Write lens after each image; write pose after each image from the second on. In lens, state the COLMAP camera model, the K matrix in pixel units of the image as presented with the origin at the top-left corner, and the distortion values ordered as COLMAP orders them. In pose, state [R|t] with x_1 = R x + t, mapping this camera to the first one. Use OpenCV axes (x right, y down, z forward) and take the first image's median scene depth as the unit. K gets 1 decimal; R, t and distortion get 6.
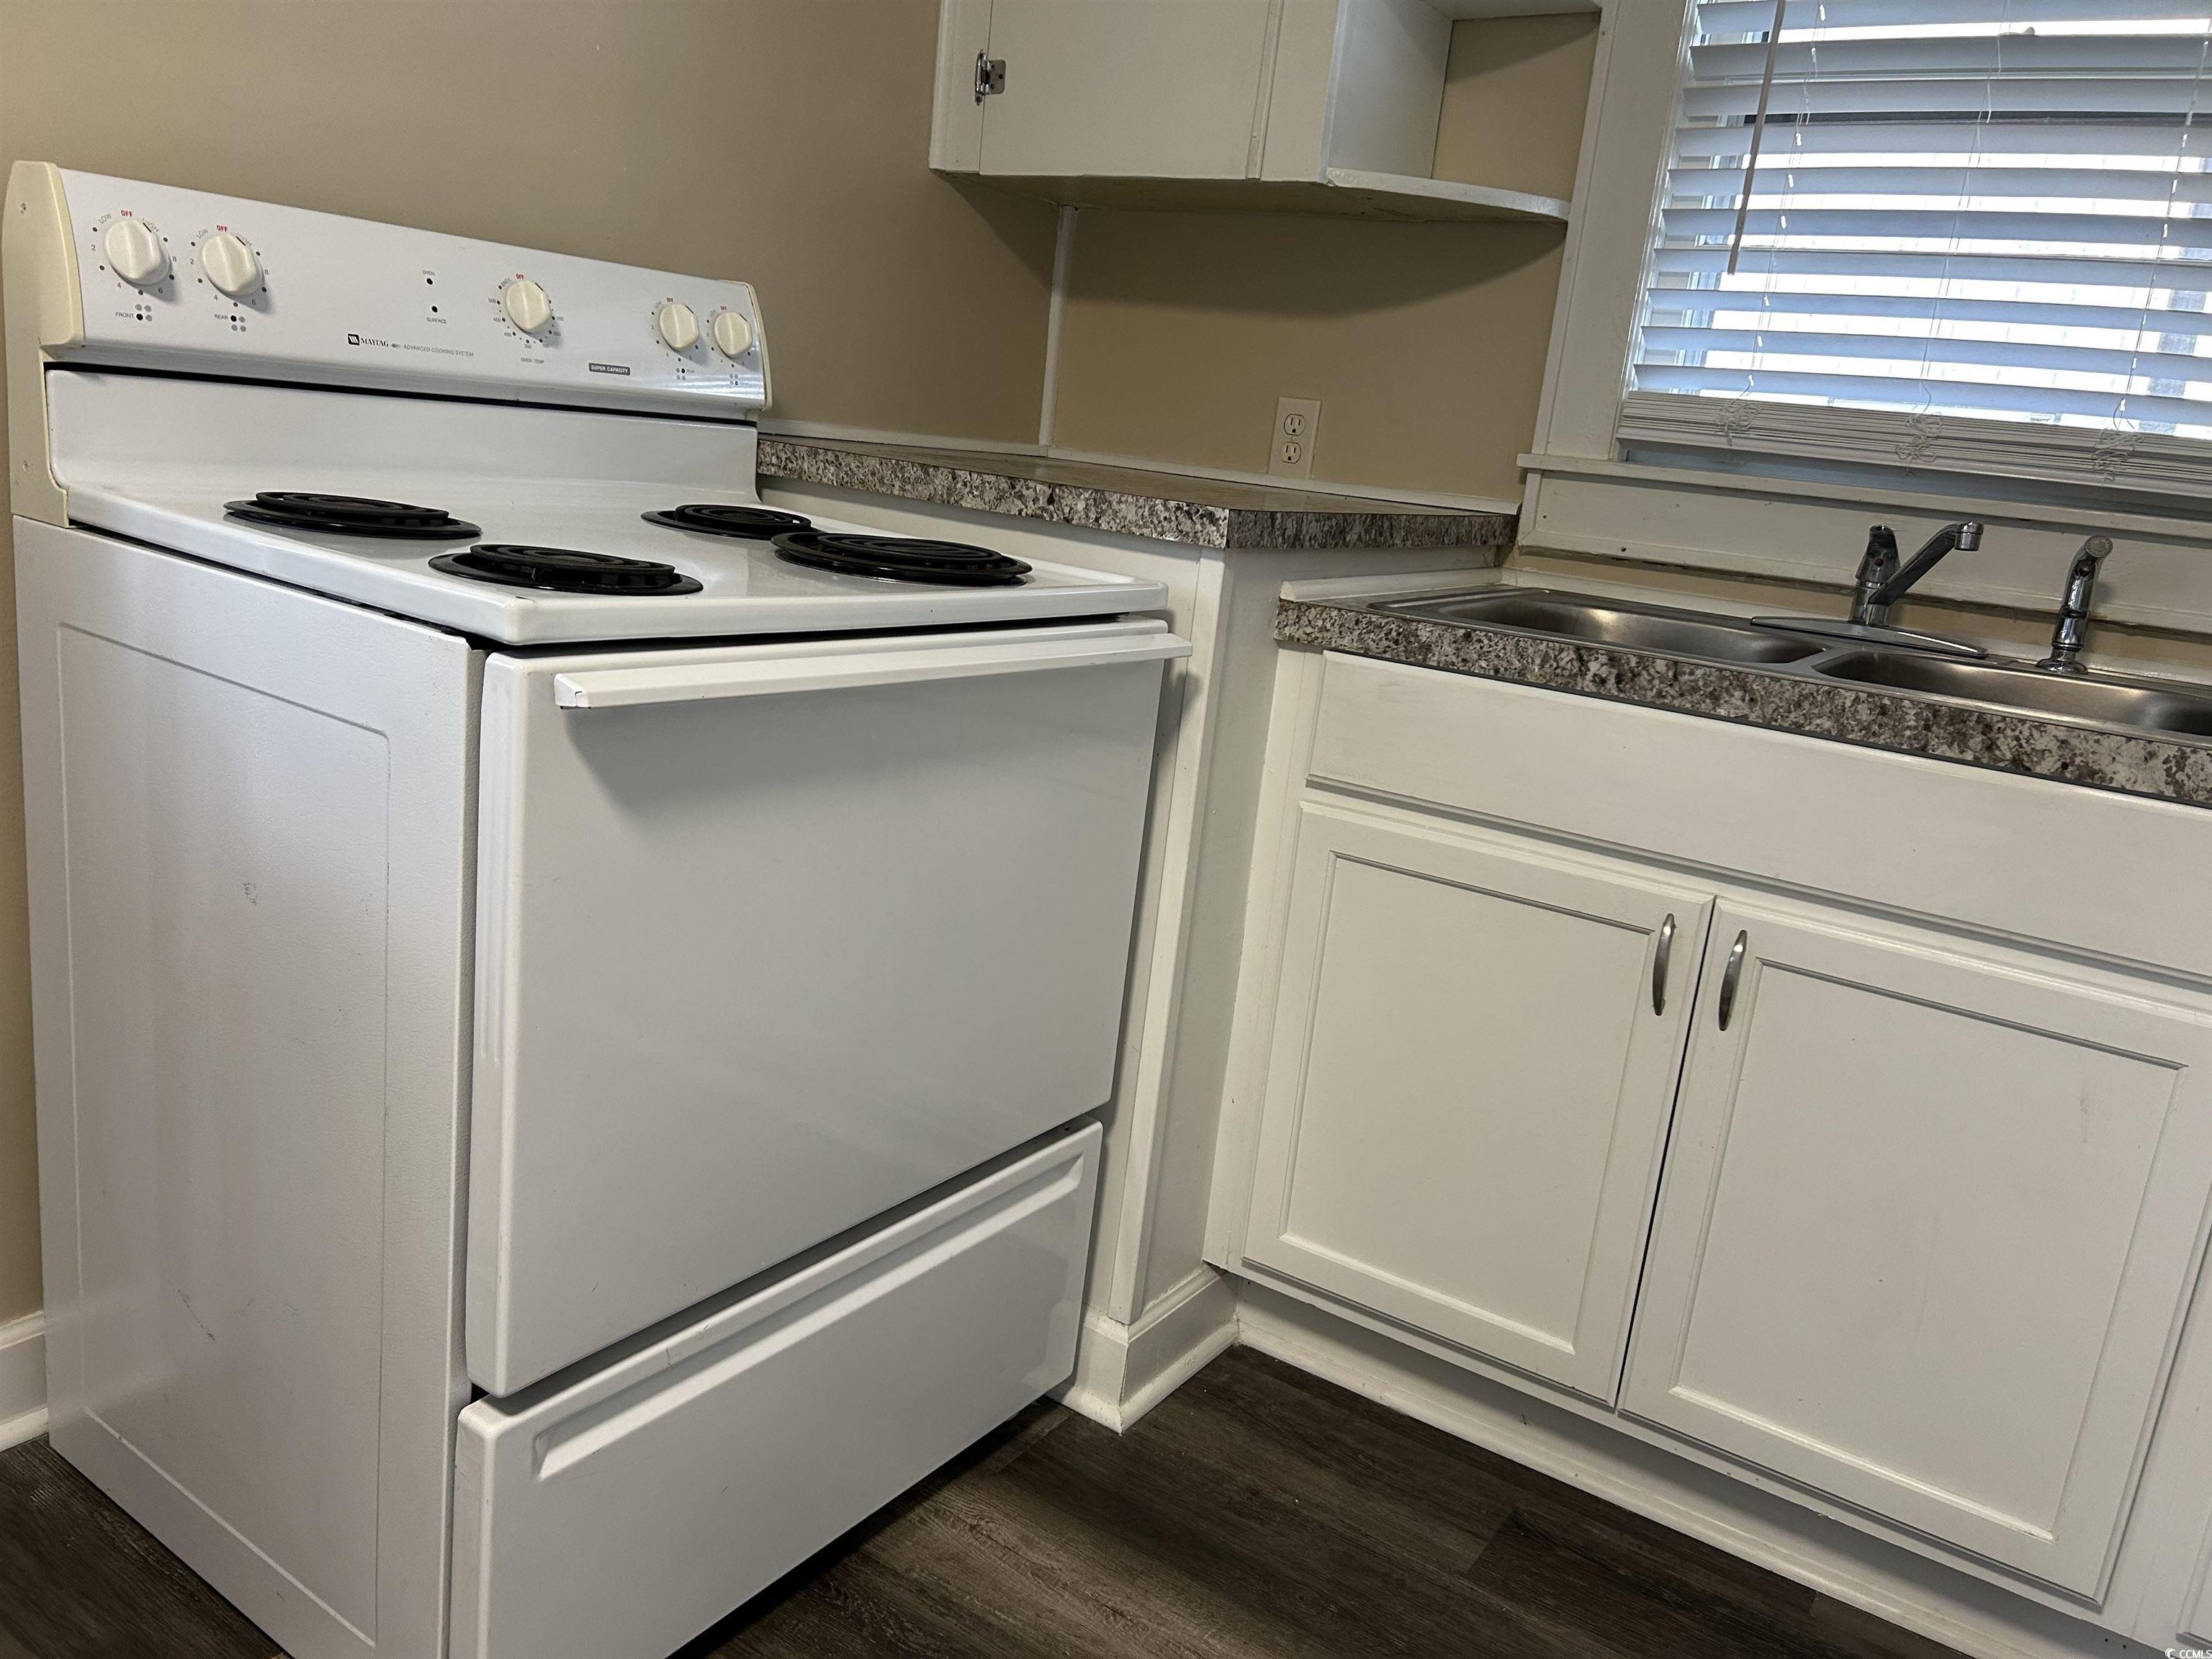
lens RADIAL K [[1677.5, 0, 1106.0], [0, 1677.5, 829.5], [0, 0, 1]] dist [0.076463, -0.099735]
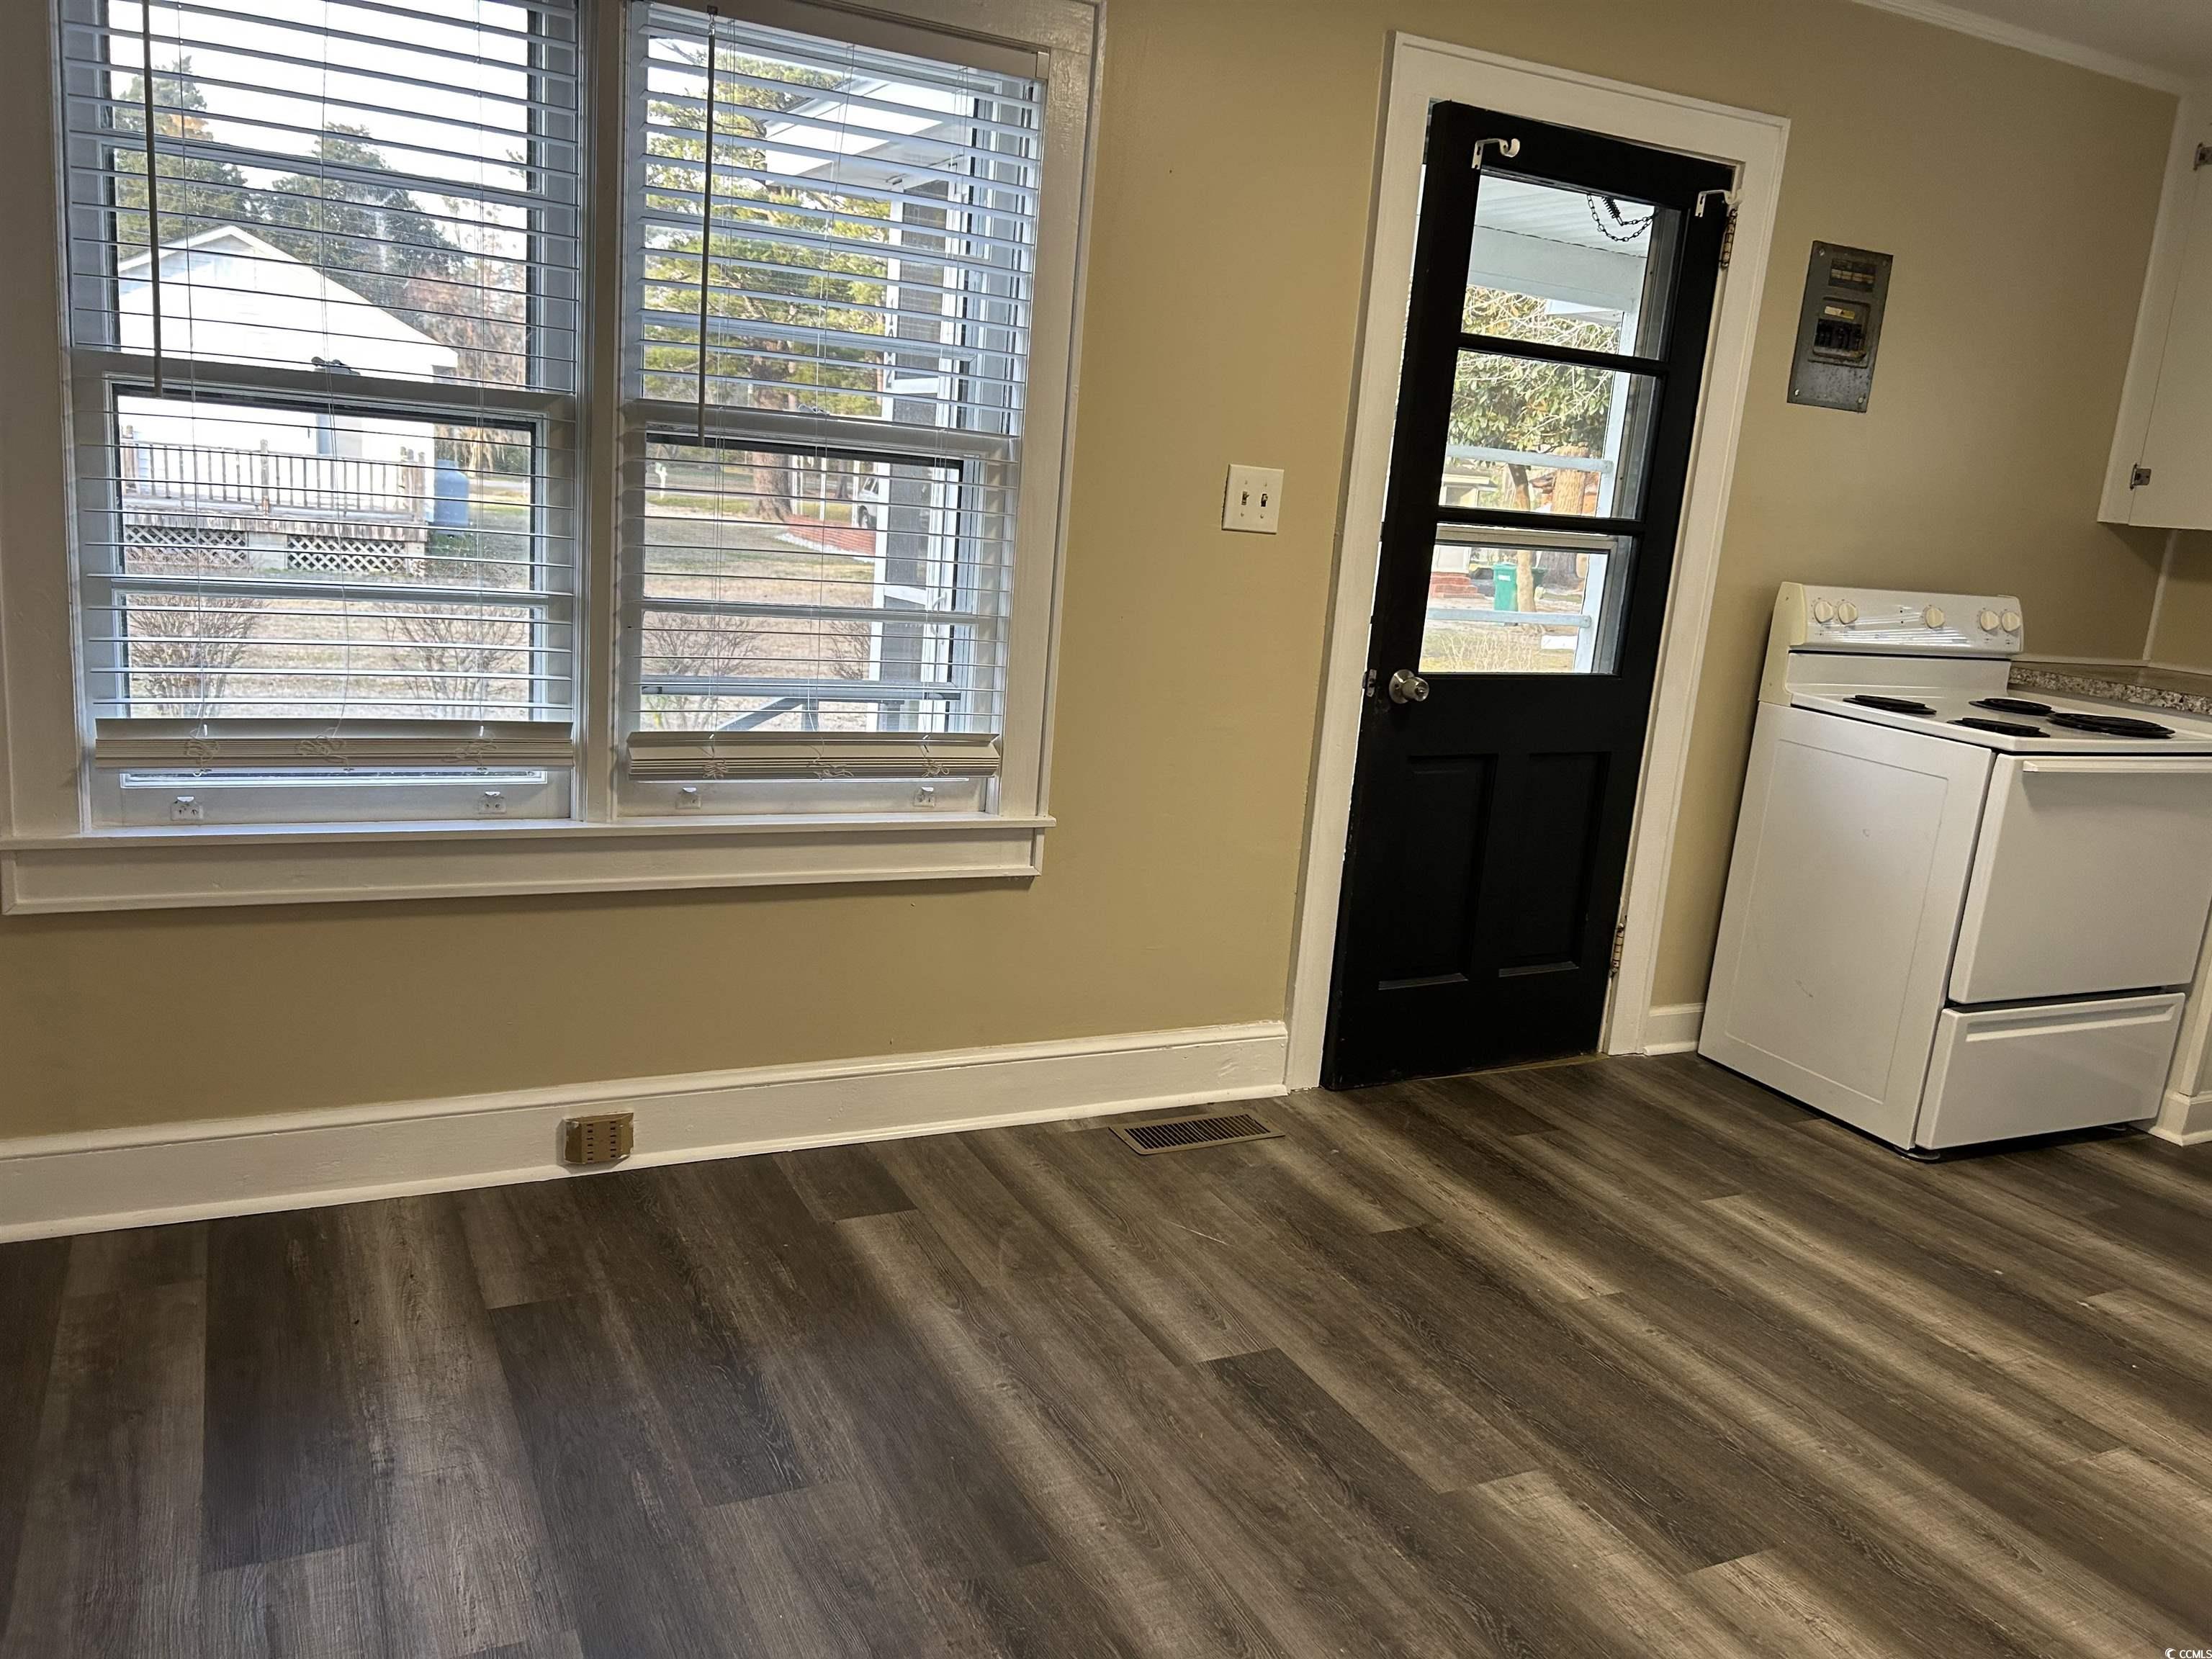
lens RADIAL K [[1687.8, 0, 1106.0], [0, 1687.8, 829.5], [0, 0, 1]] dist [0.075417, -0.051119]
pose [[0.875696, 0.069685, -0.477808, -0.171709], [-0.108405, 0.992644, -0.053908, 0.238646], [0.470536, 0.099004, 0.876809, -1.580195]]
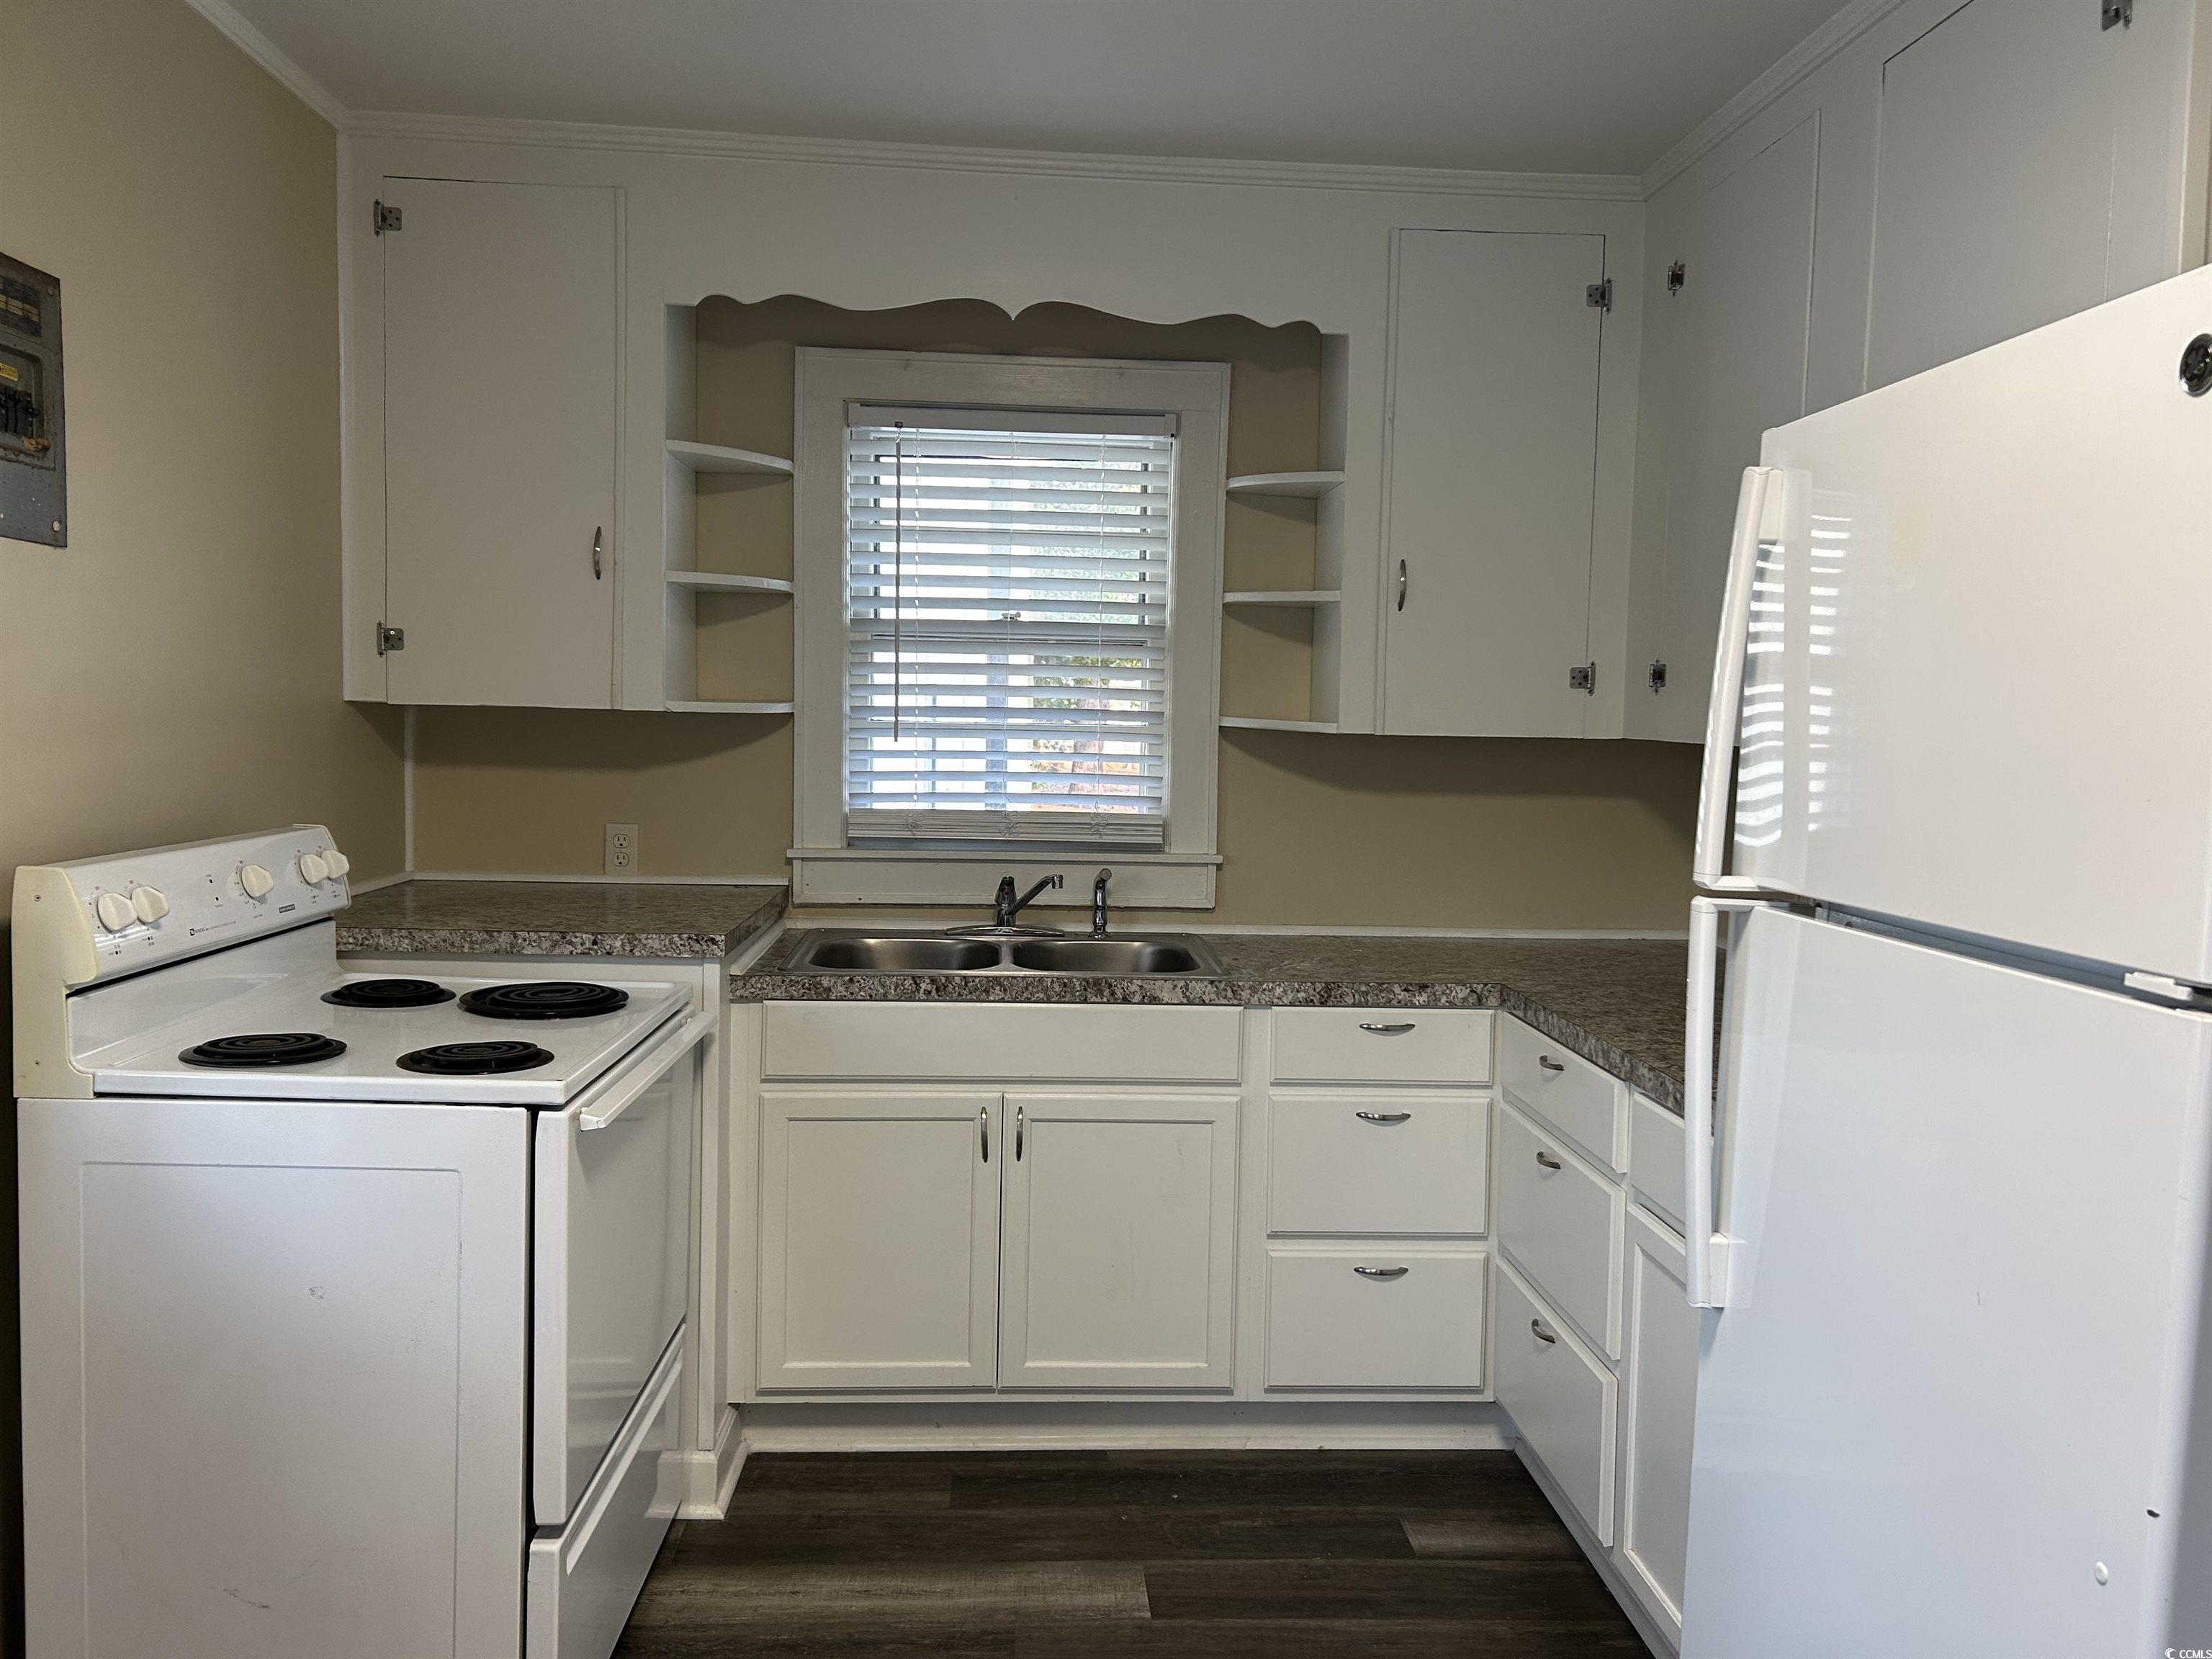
lens RADIAL K [[1677.5, 0, 1106.0], [0, 1677.5, 829.5], [0, 0, 1]] dist [0.076463, -0.099735]
pose [[0.797144, -0.129982, 0.589632, -0.574957], [0.202999, 0.977401, -0.058978, -0.105468], [-0.568641, 0.166708, 0.805516, -0.592784]]
